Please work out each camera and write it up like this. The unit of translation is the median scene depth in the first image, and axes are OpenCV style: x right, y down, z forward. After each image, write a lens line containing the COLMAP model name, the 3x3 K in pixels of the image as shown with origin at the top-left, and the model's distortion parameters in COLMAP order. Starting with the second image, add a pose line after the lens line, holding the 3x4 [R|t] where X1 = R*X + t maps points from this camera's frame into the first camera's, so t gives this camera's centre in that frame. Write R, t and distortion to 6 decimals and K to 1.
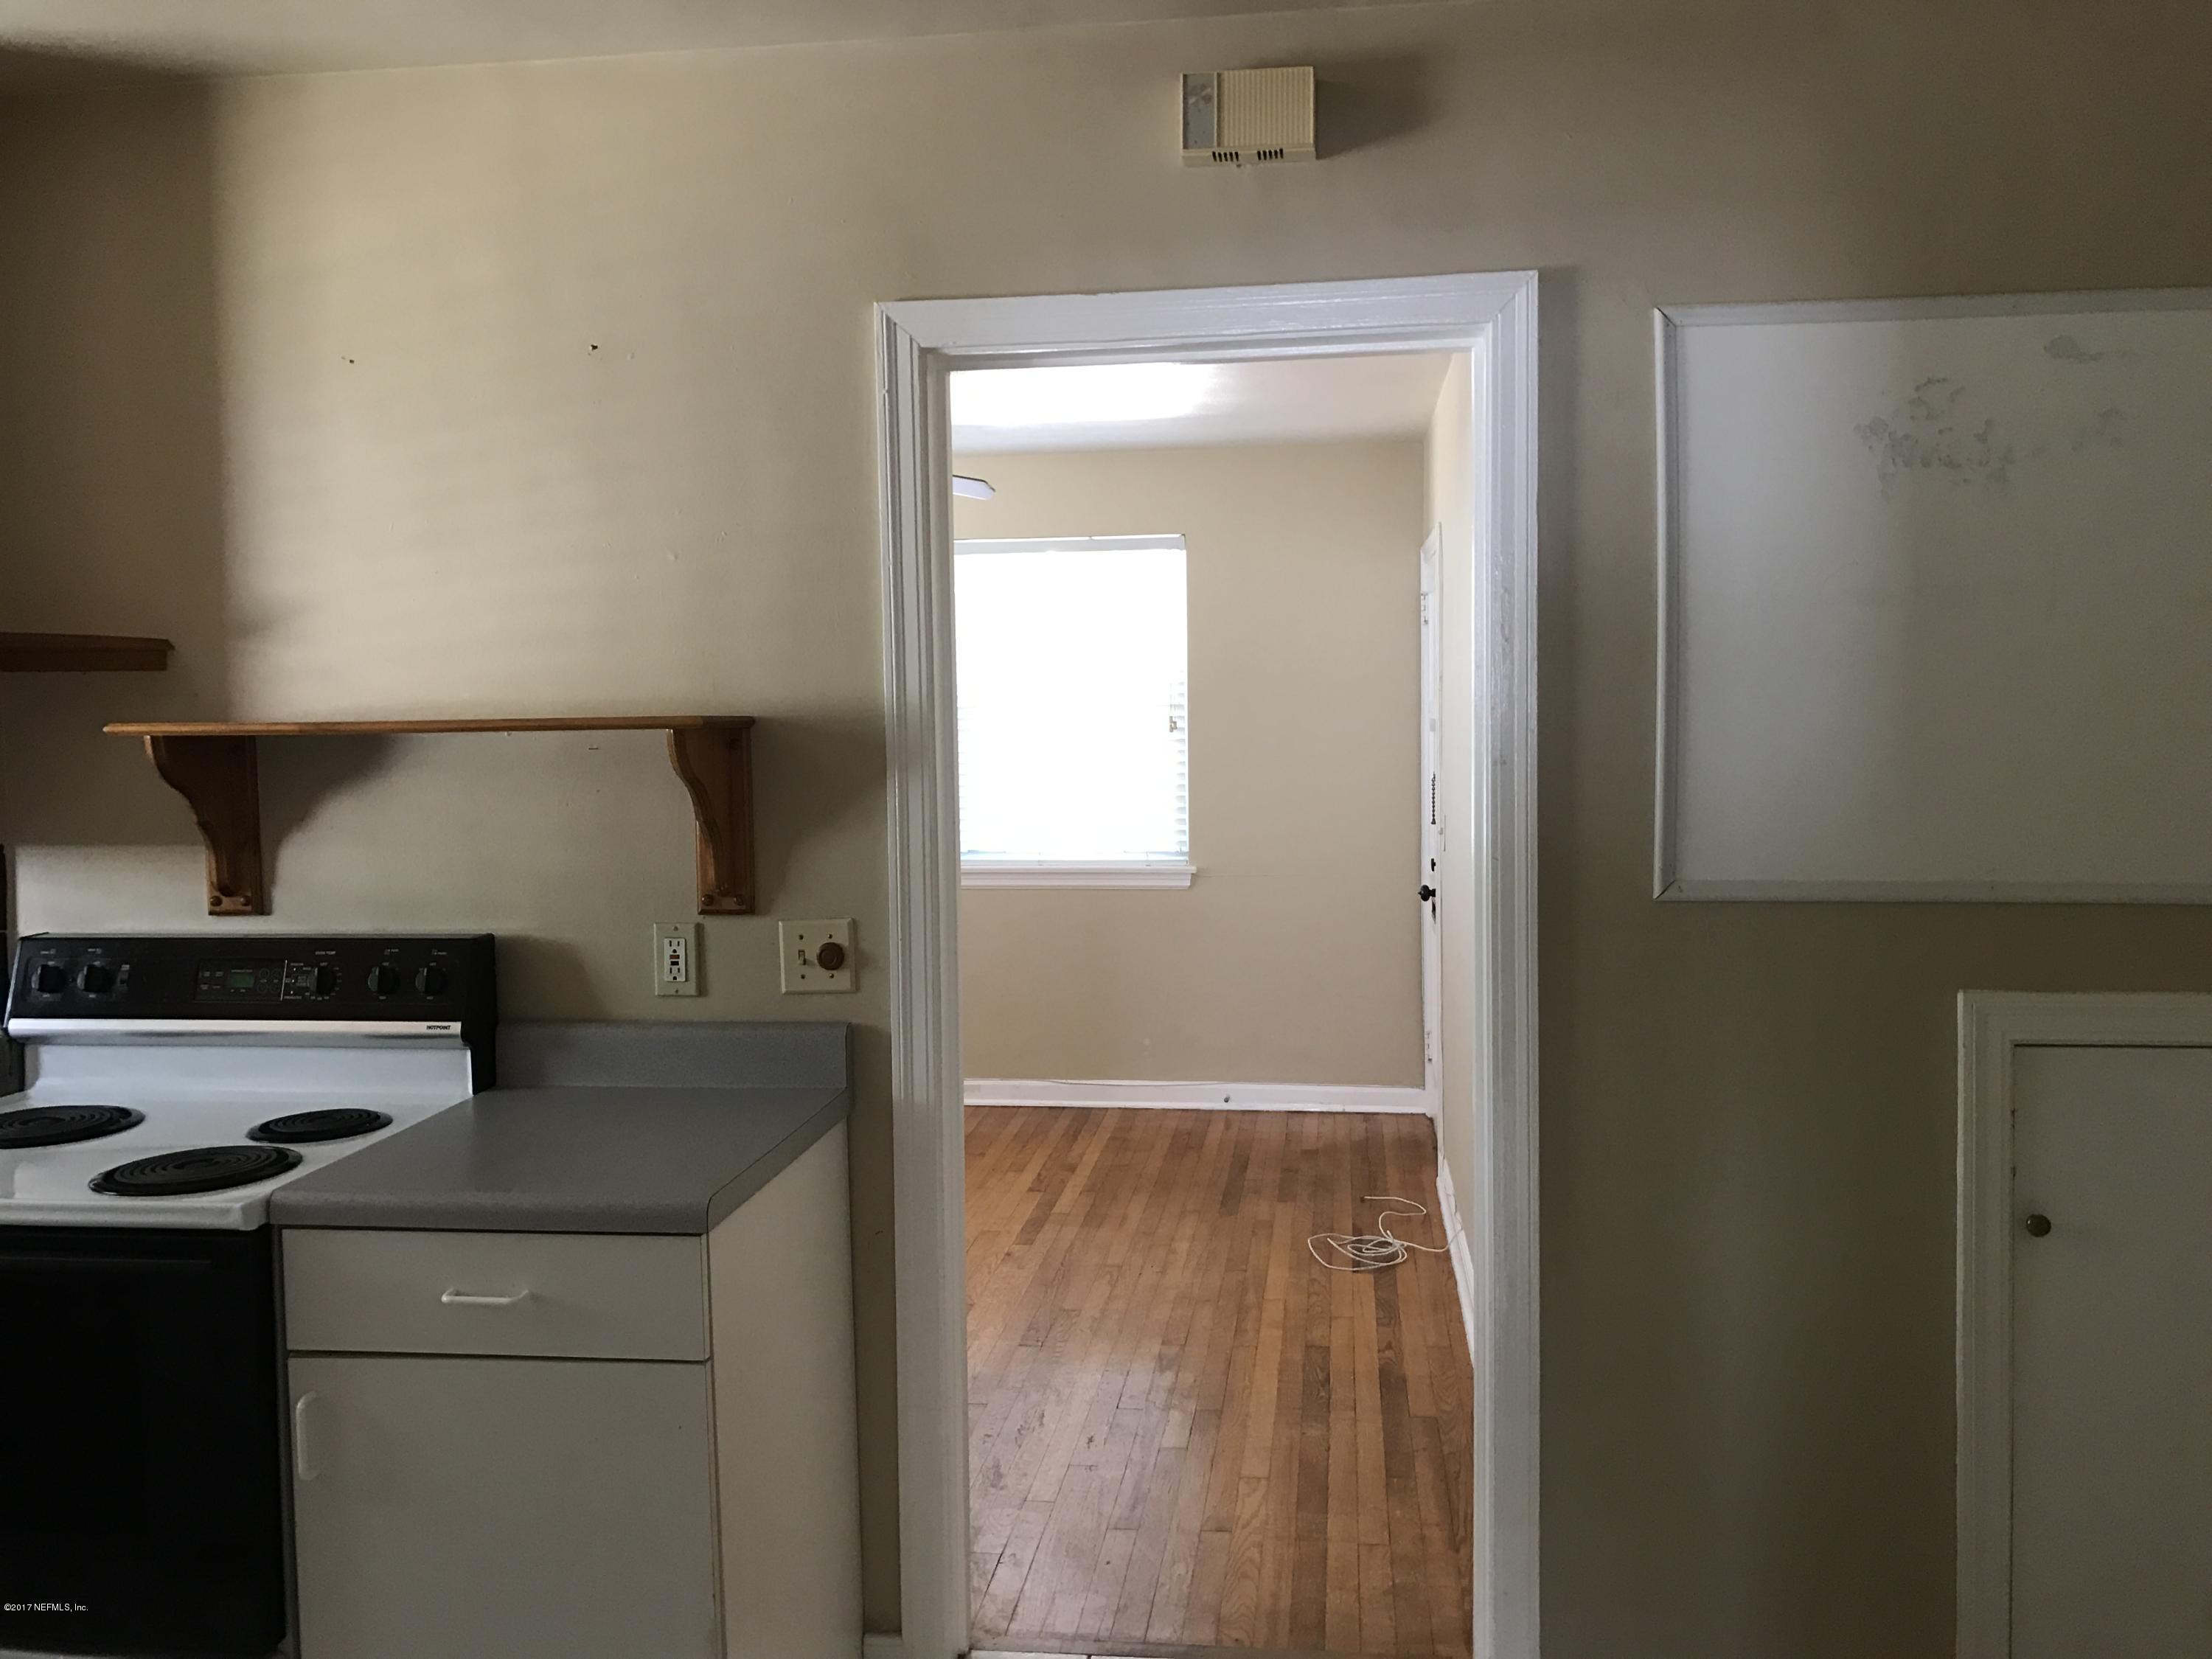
lens RADIAL K [[1780.9, 0, 1146.3], [0, 1780.9, 830.7], [0, 0, 1]] dist [-0.015448, -0.011177]
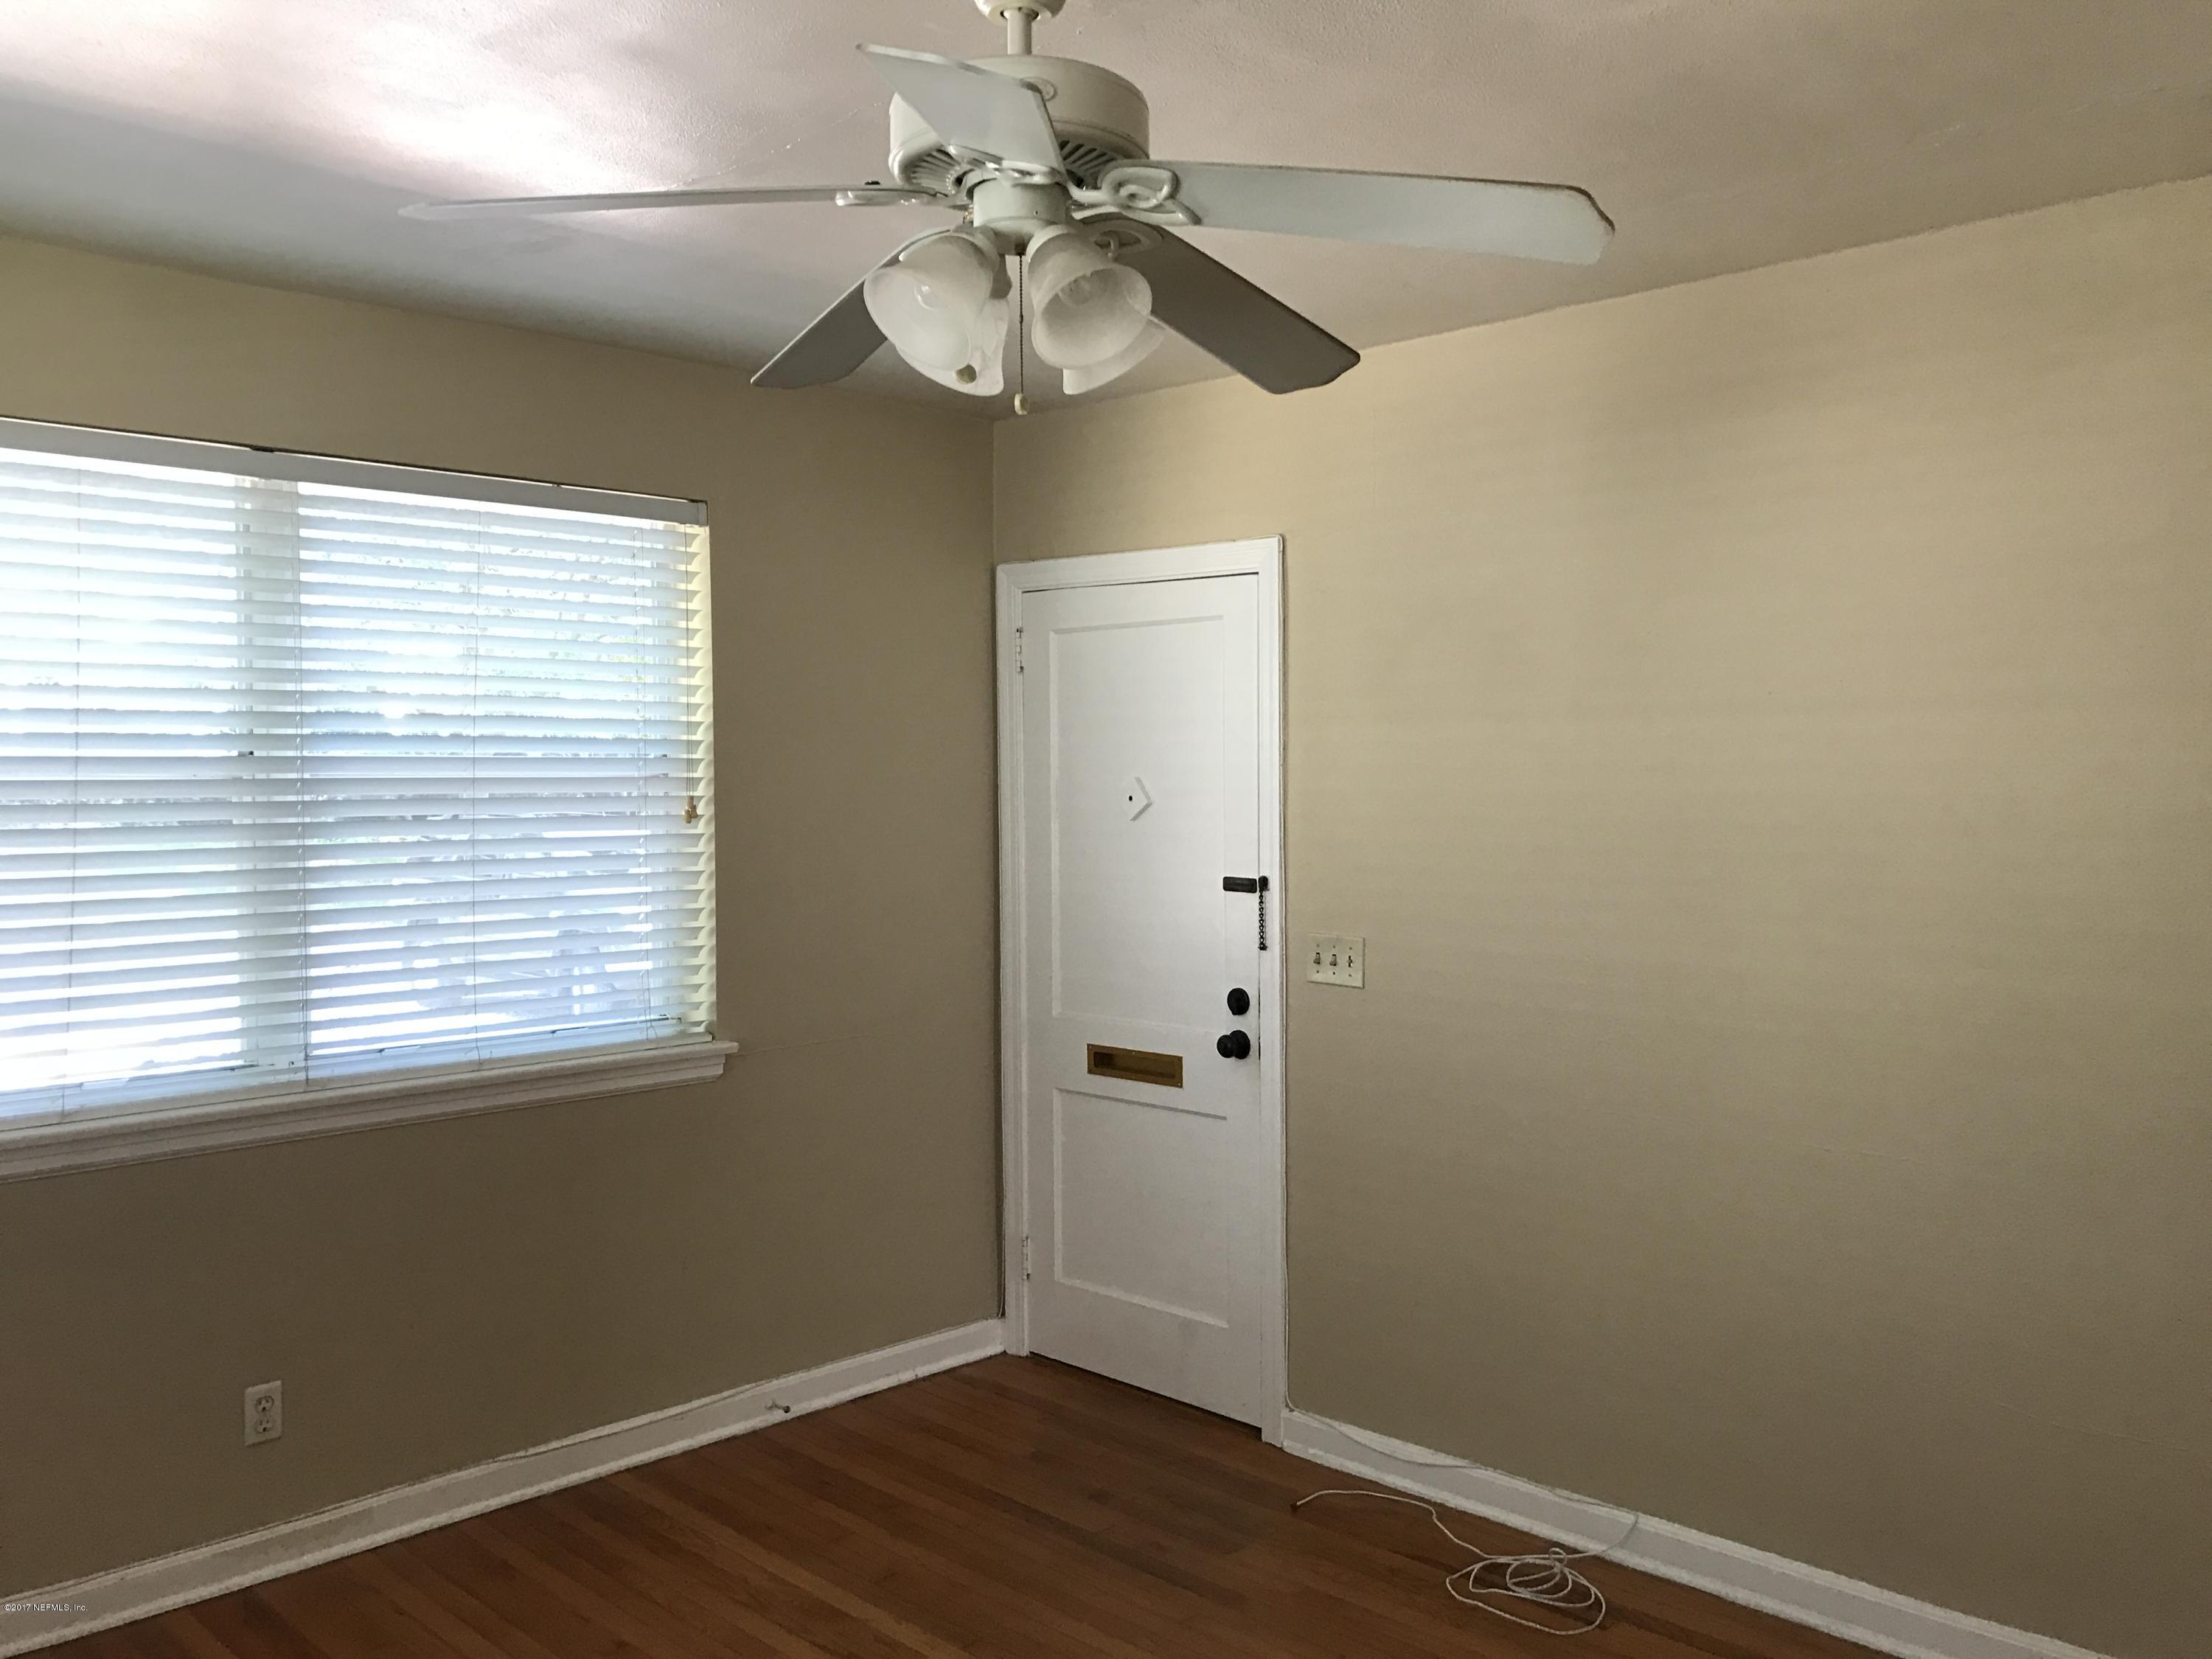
lens RADIAL K [[1780.9, 0, 1146.3], [0, 1780.9, 830.7], [0, 0, 1]] dist [-0.015448, -0.011177]
pose [[0.610072, -0.017824, 0.792145, -0.368880], [0.044606, 0.998934, -0.011876, -0.038877], [-0.791089, 0.042580, 0.610217, 0.510499]]
